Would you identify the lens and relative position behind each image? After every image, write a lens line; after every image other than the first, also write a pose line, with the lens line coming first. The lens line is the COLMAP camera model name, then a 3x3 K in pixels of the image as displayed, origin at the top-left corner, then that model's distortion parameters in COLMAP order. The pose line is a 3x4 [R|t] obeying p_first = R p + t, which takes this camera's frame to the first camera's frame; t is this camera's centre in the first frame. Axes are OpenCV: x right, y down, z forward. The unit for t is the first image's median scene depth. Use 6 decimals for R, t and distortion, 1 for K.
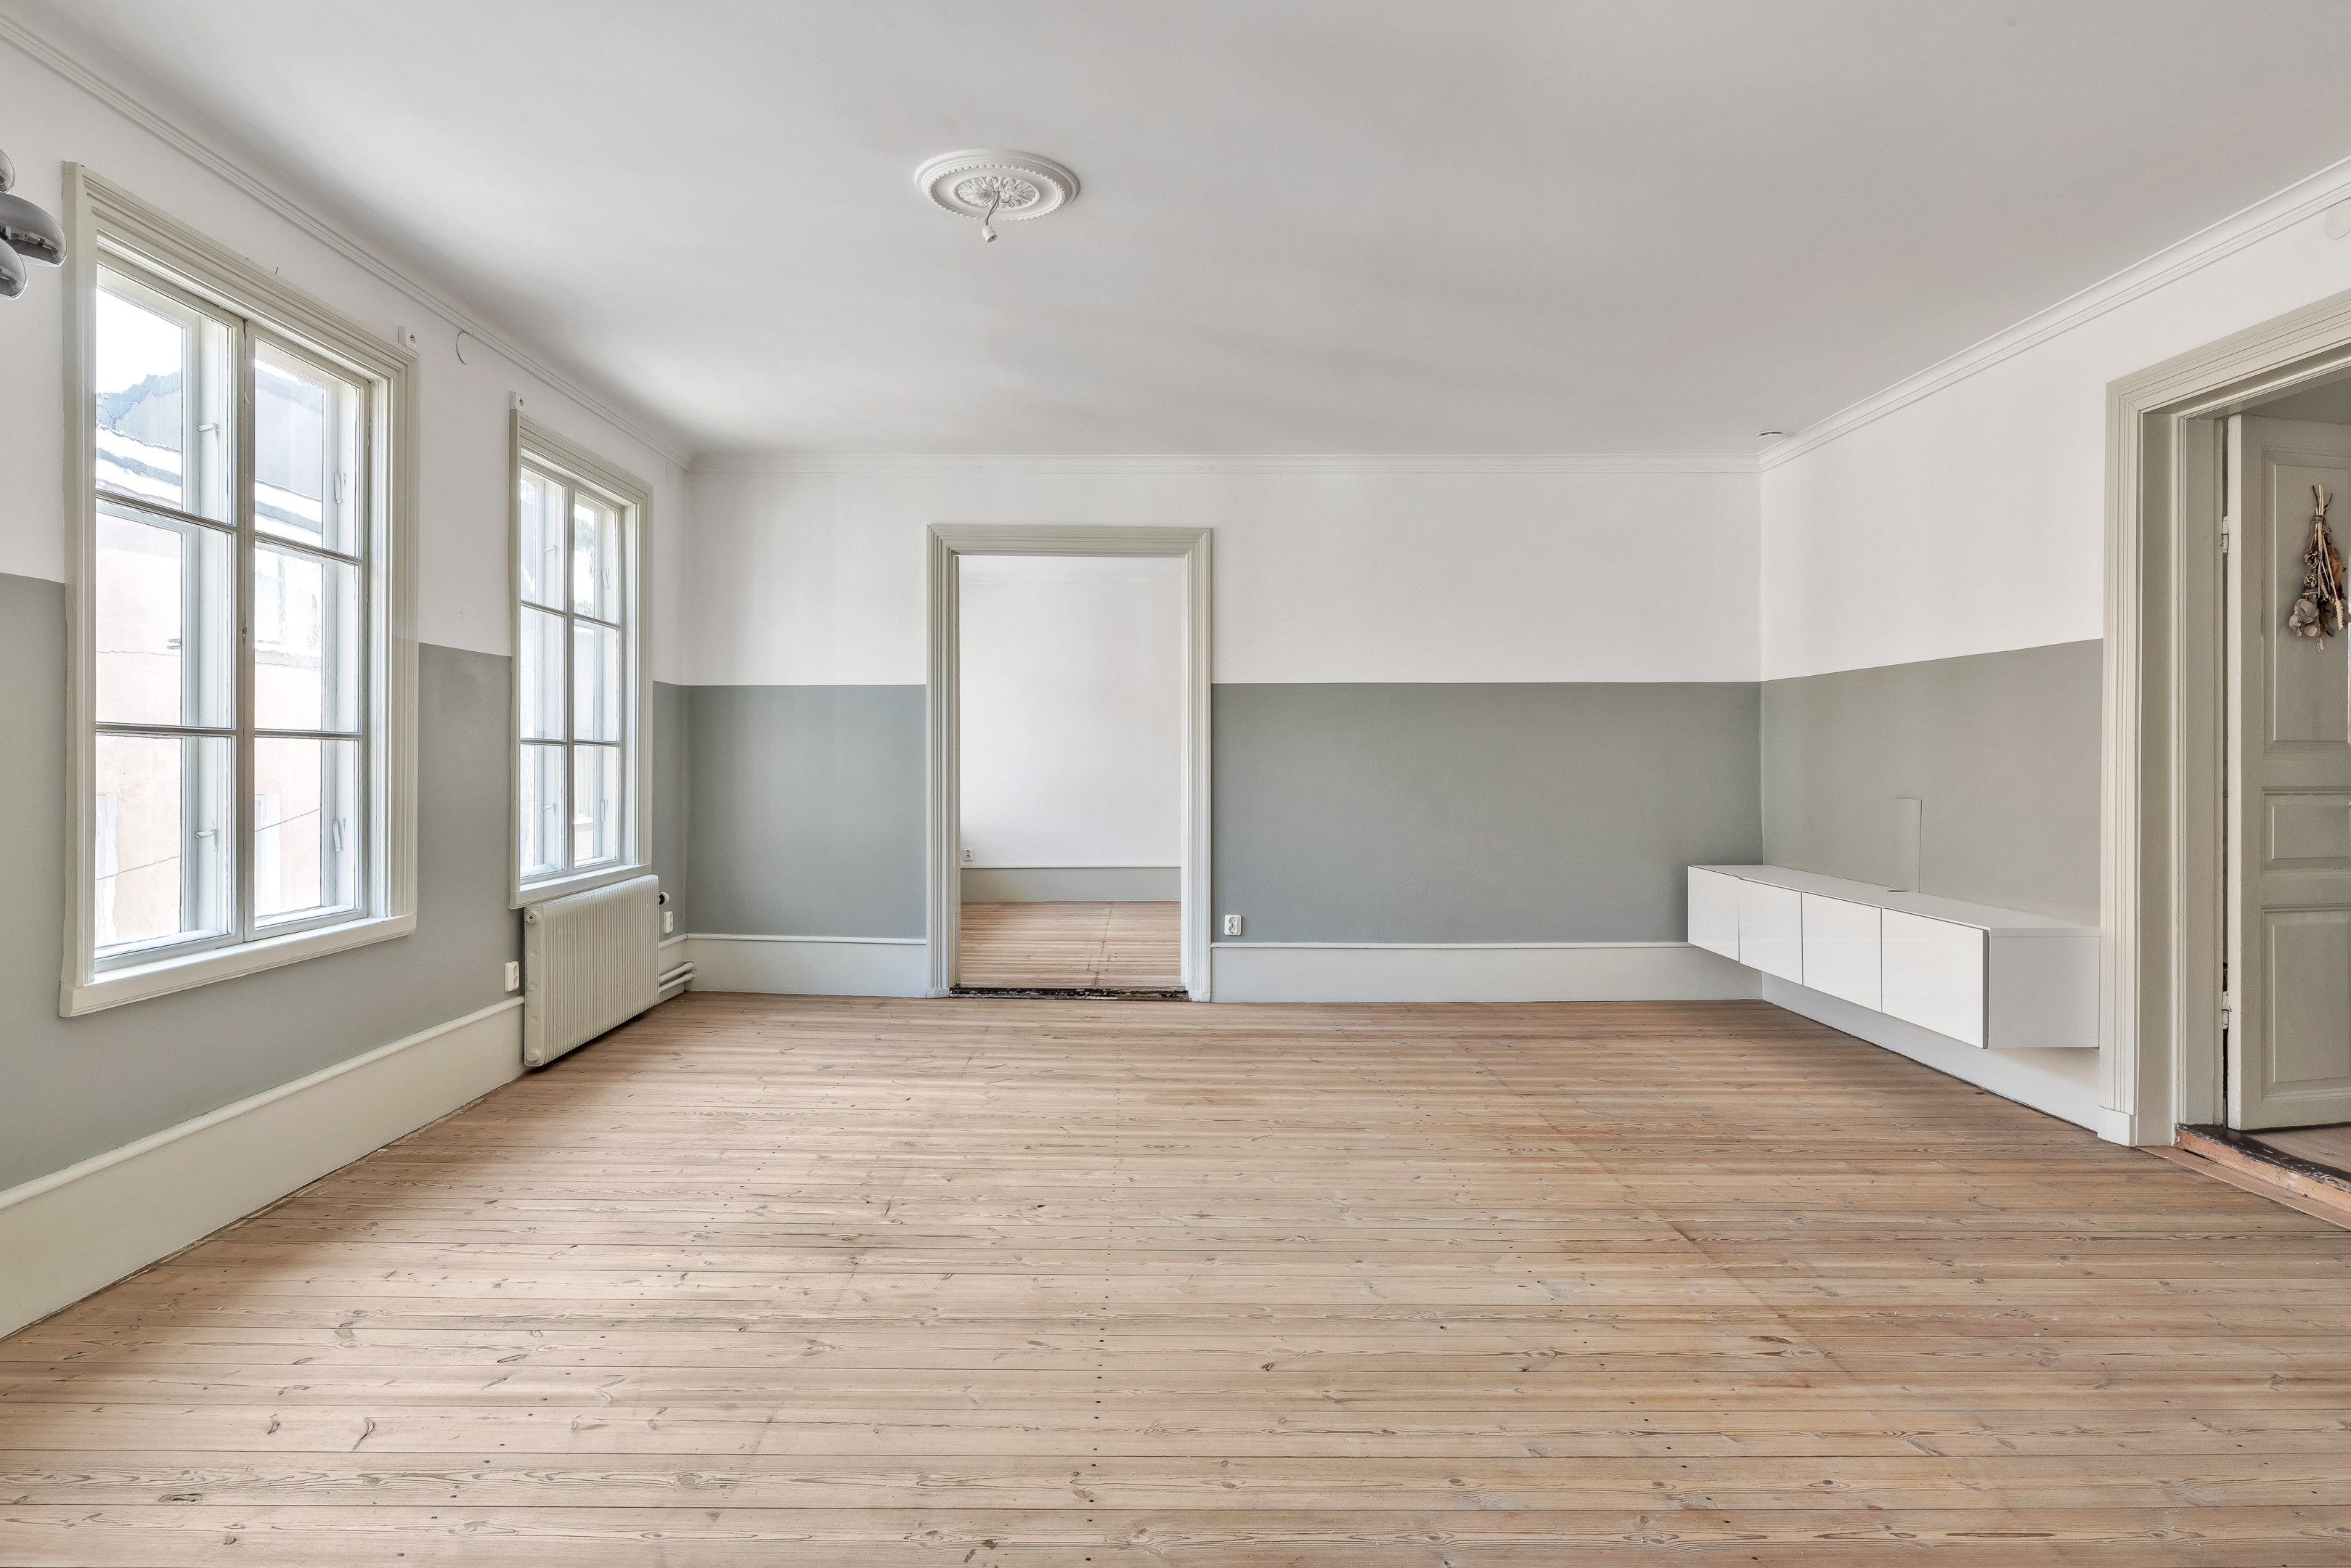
lens RADIAL K [[1387.3, 0, 1167.3], [0, 1387.3, 763.3], [0, 0, 1]] dist [0.004764, -0.001437]
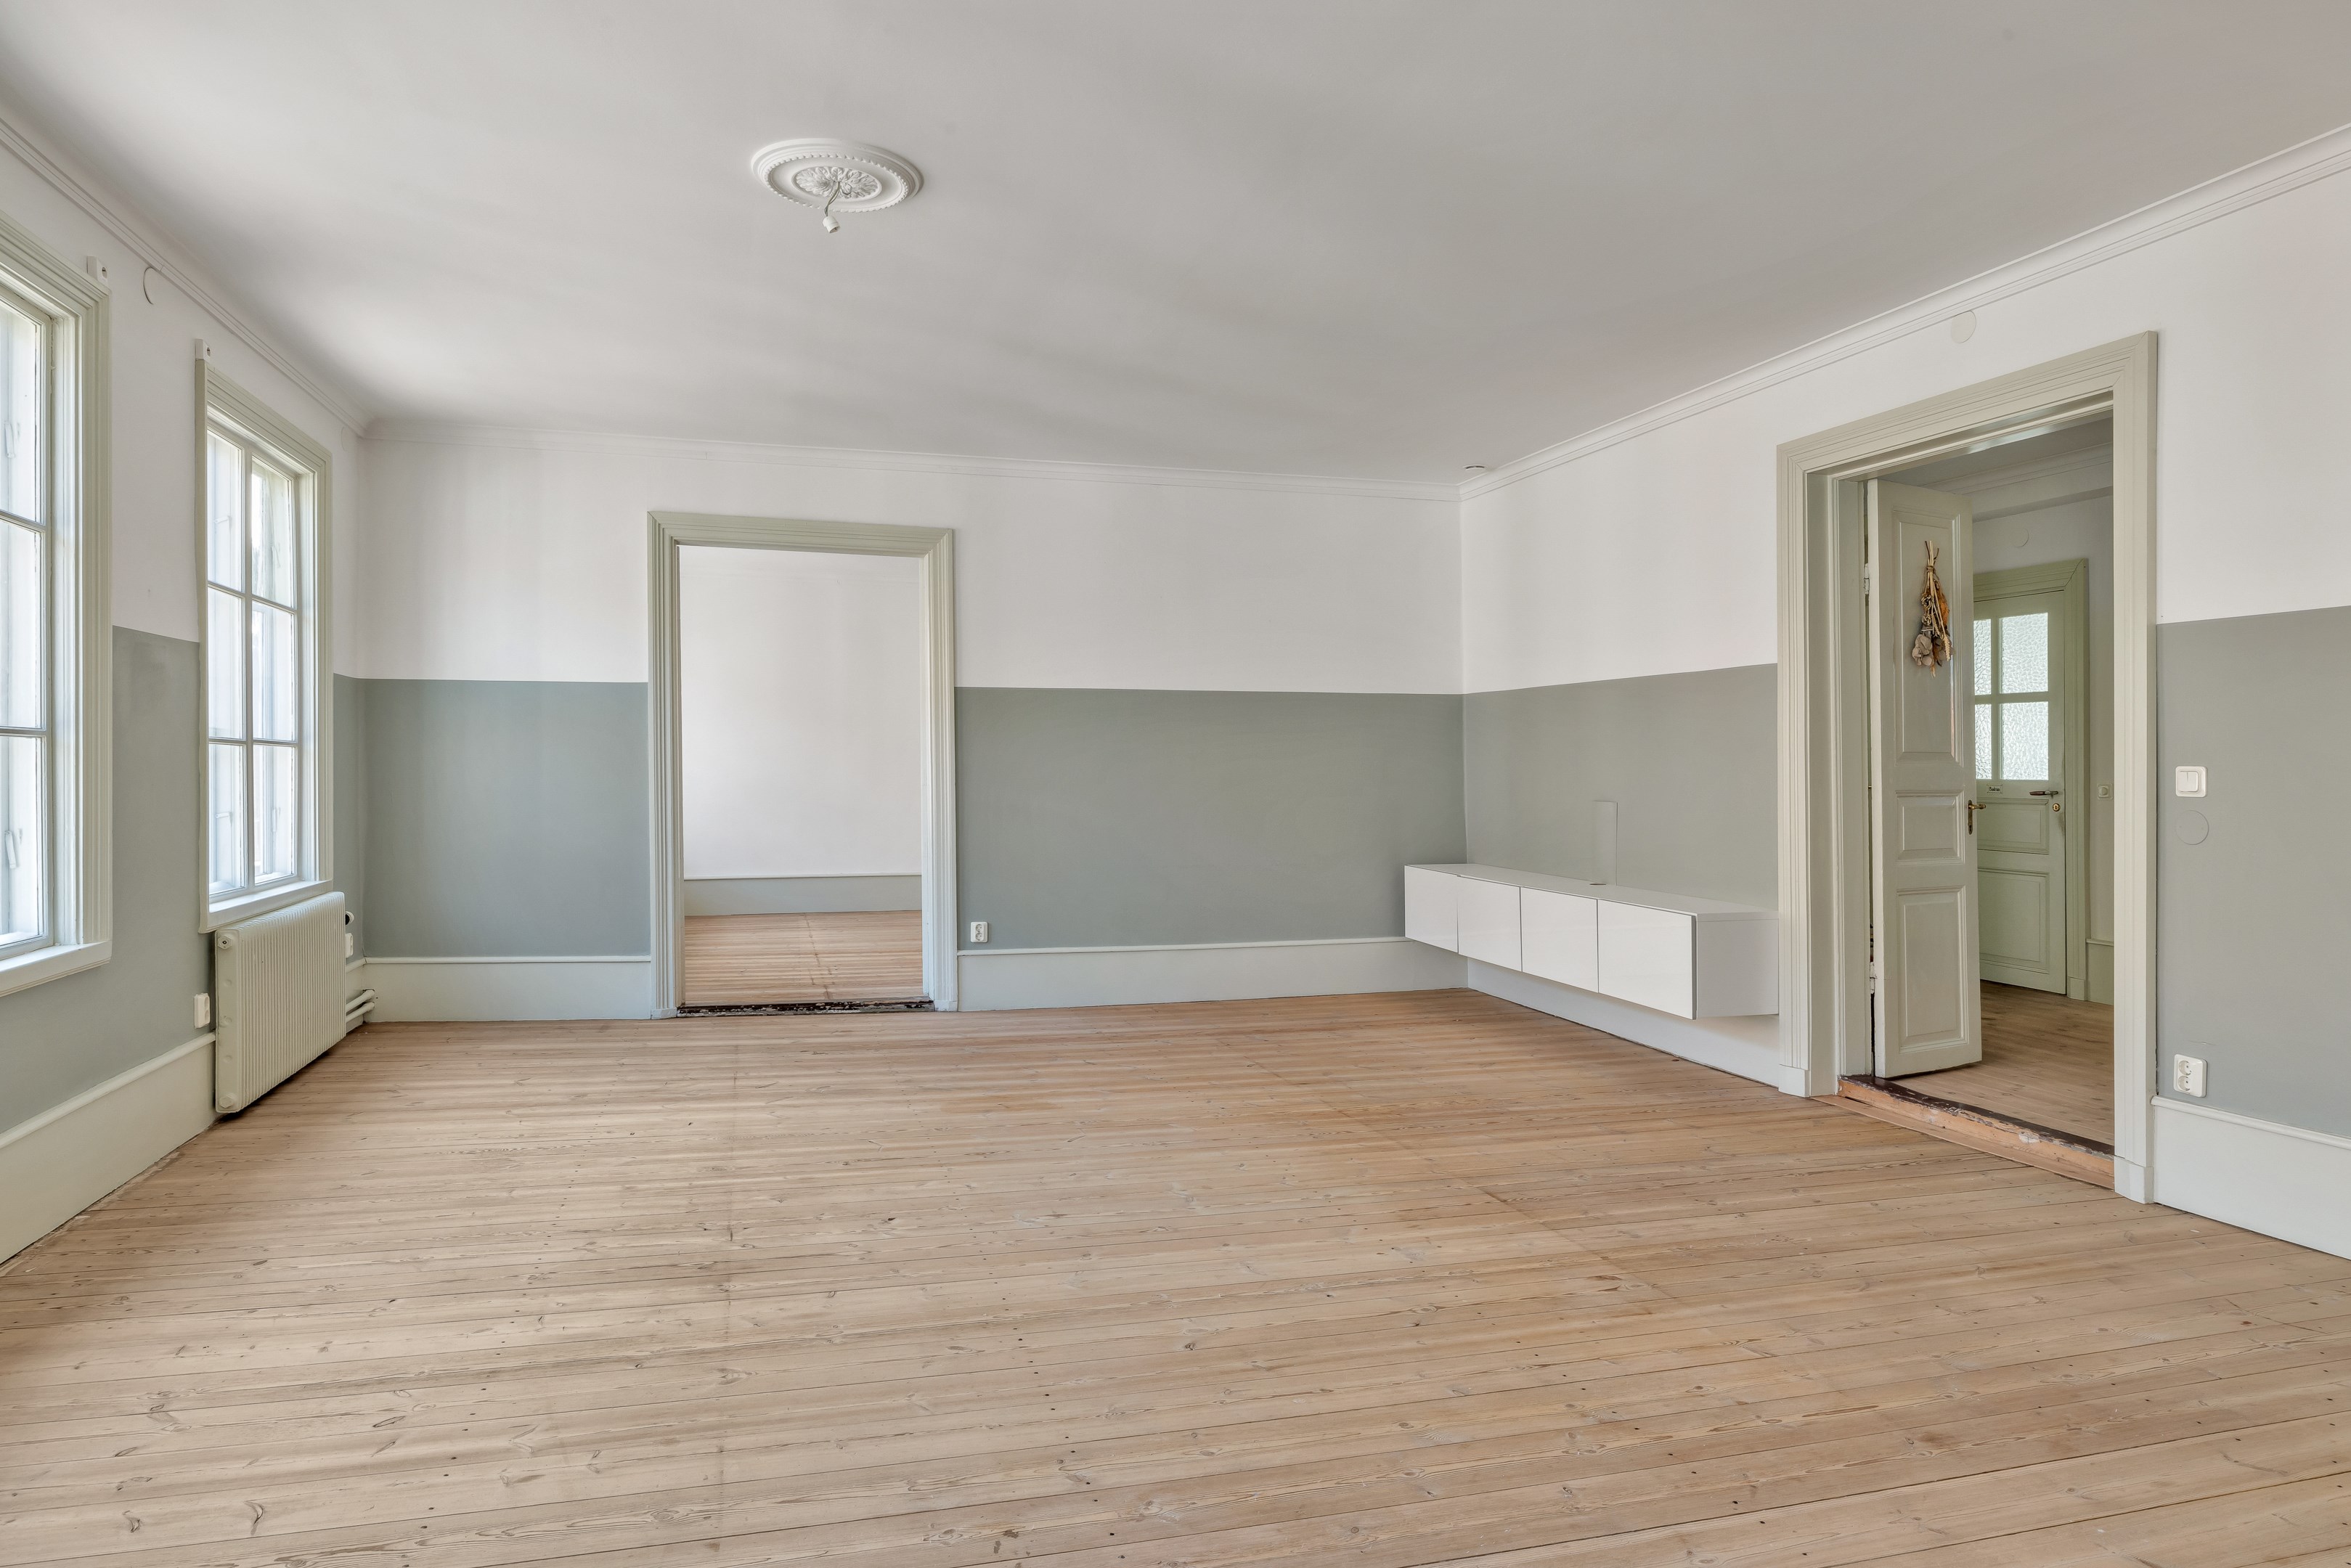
lens RADIAL K [[1420.8, 0, 1172.0], [0, 1420.8, 752.3], [0, 0, 1]] dist [-0.004154, 0.002020]
pose [[0.965432, 0.006038, 0.260587, -0.136016], [-0.003084, 0.999926, -0.011745, 0.000485], [-0.260639, 0.010535, 0.965379, -0.019274]]
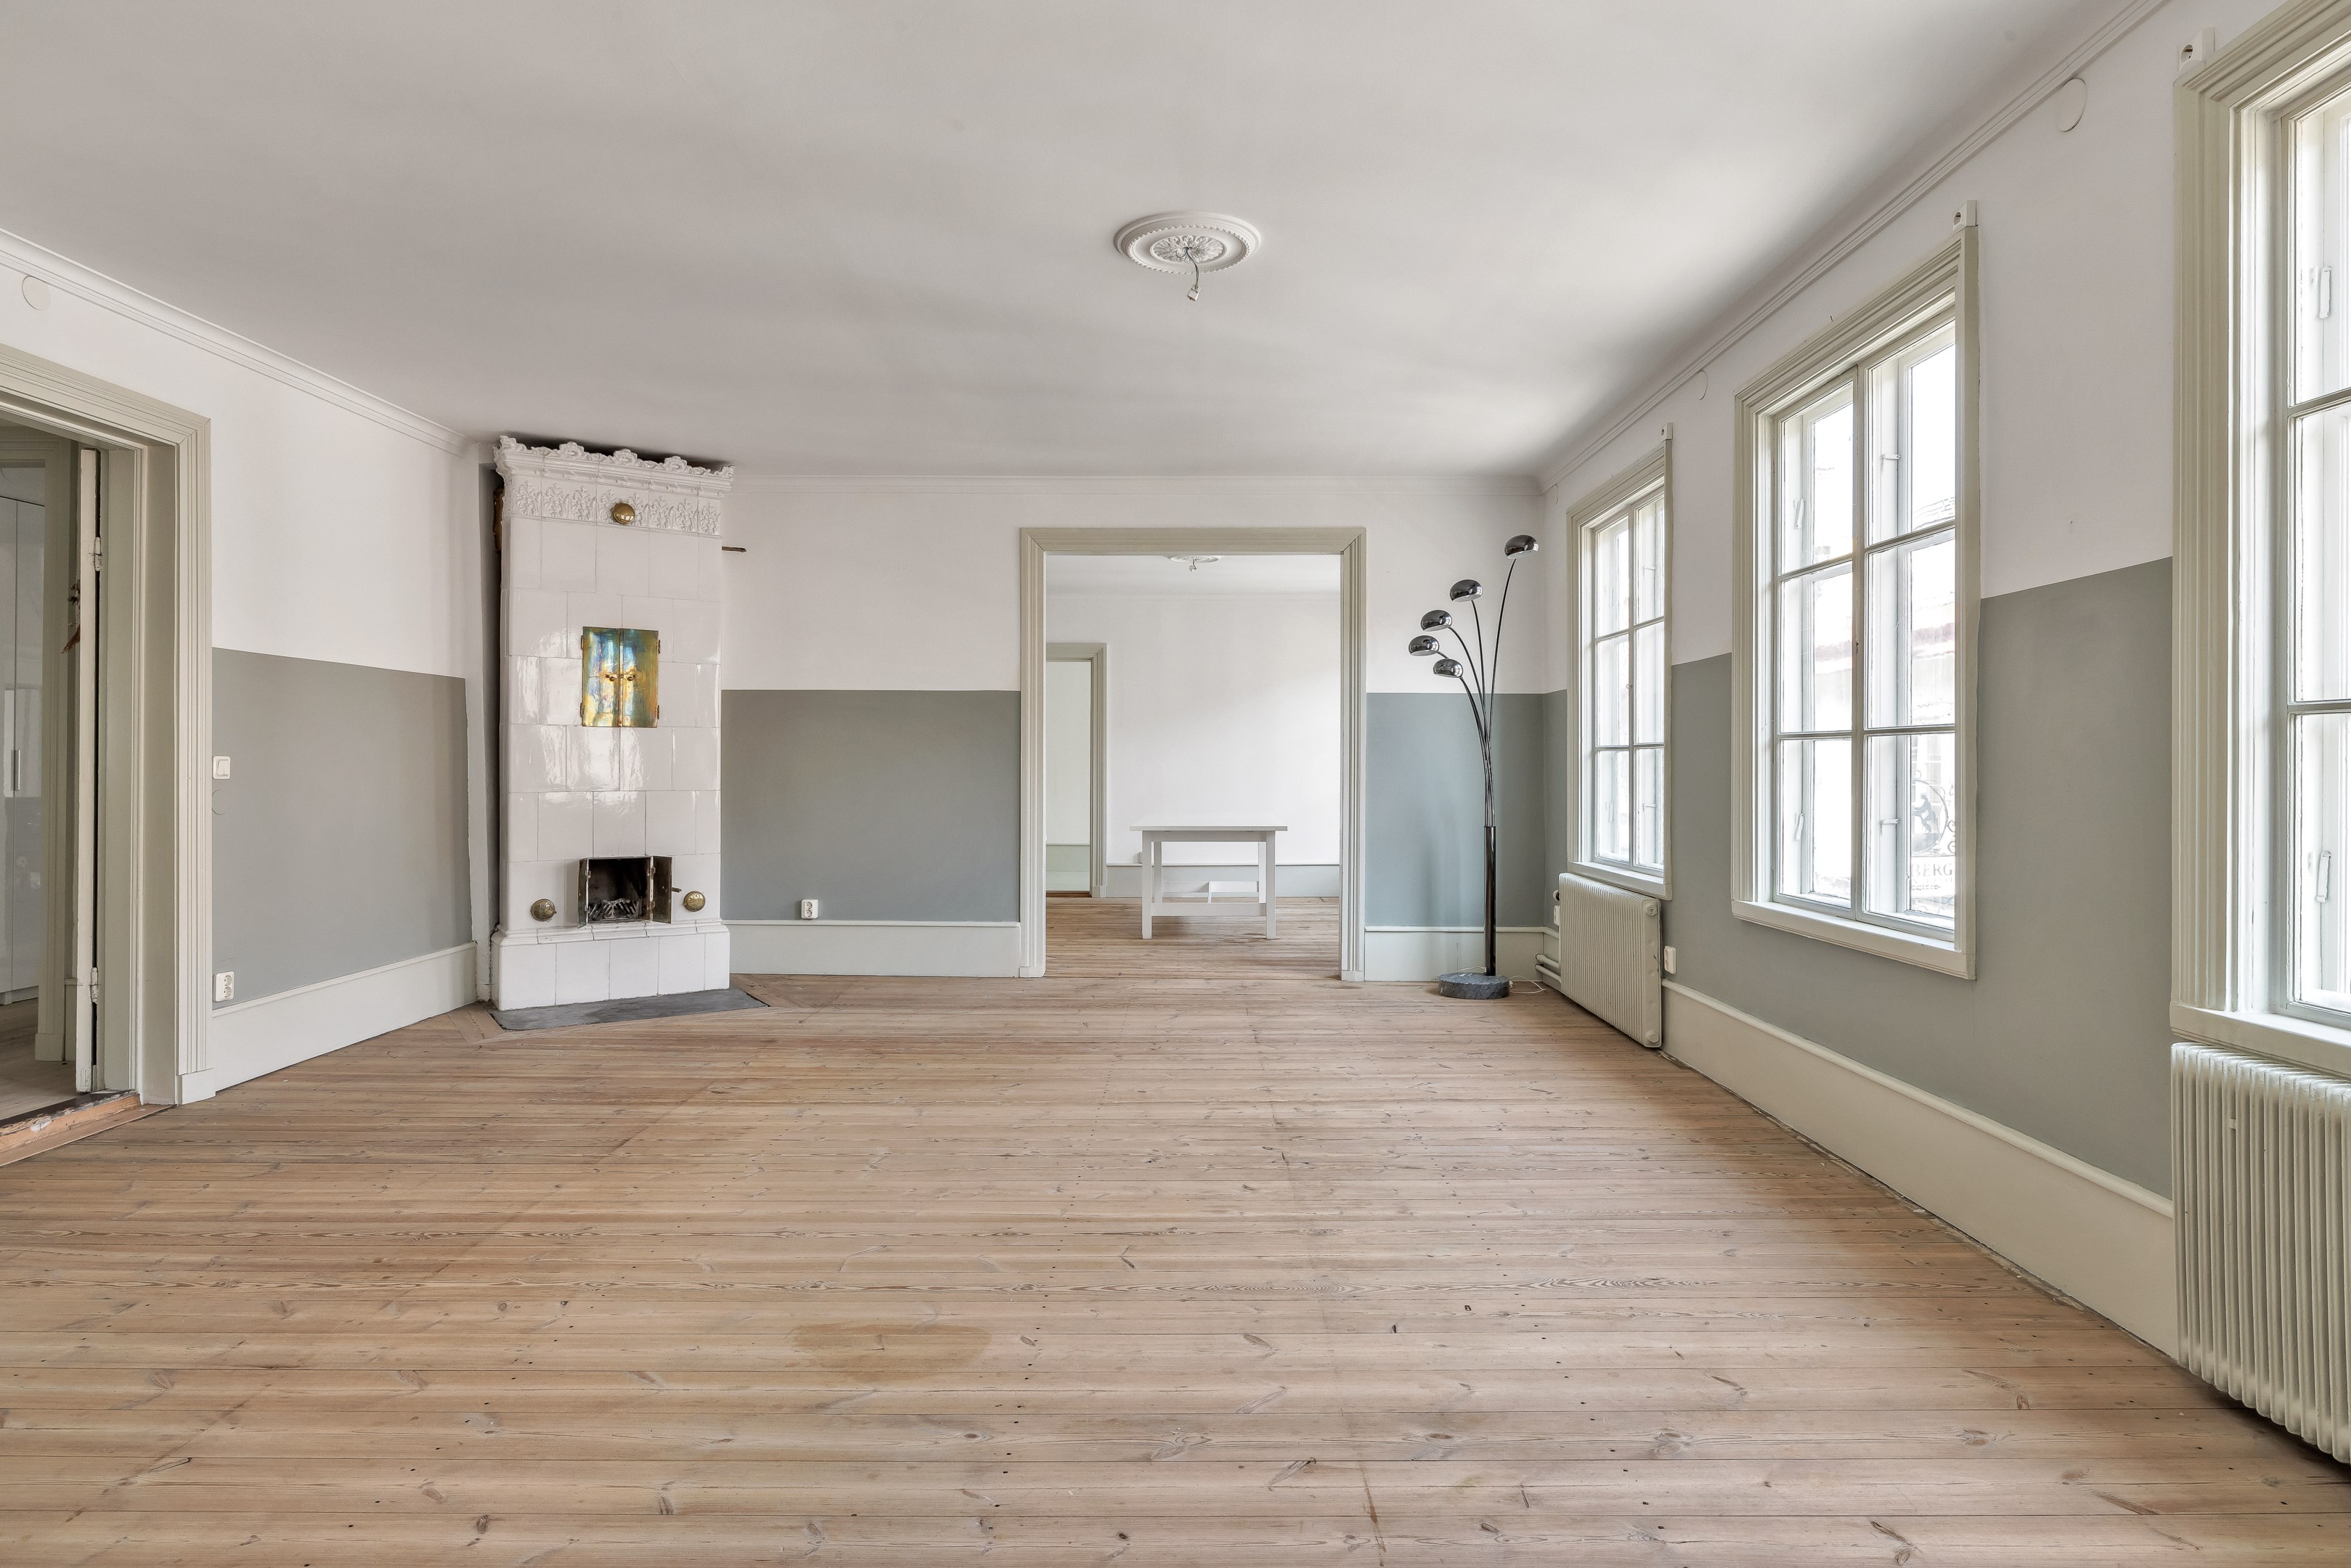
lens RADIAL K [[1387.3, 0, 1167.3], [0, 1387.3, 763.3], [0, 0, 1]] dist [0.004764, -0.001437]
pose [[-0.999202, -0.001553, 0.039923, -0.124787], [-0.001569, 0.999999, -0.000372, 0.002615], [-0.039923, -0.000434, -0.999203, 1.753650]]
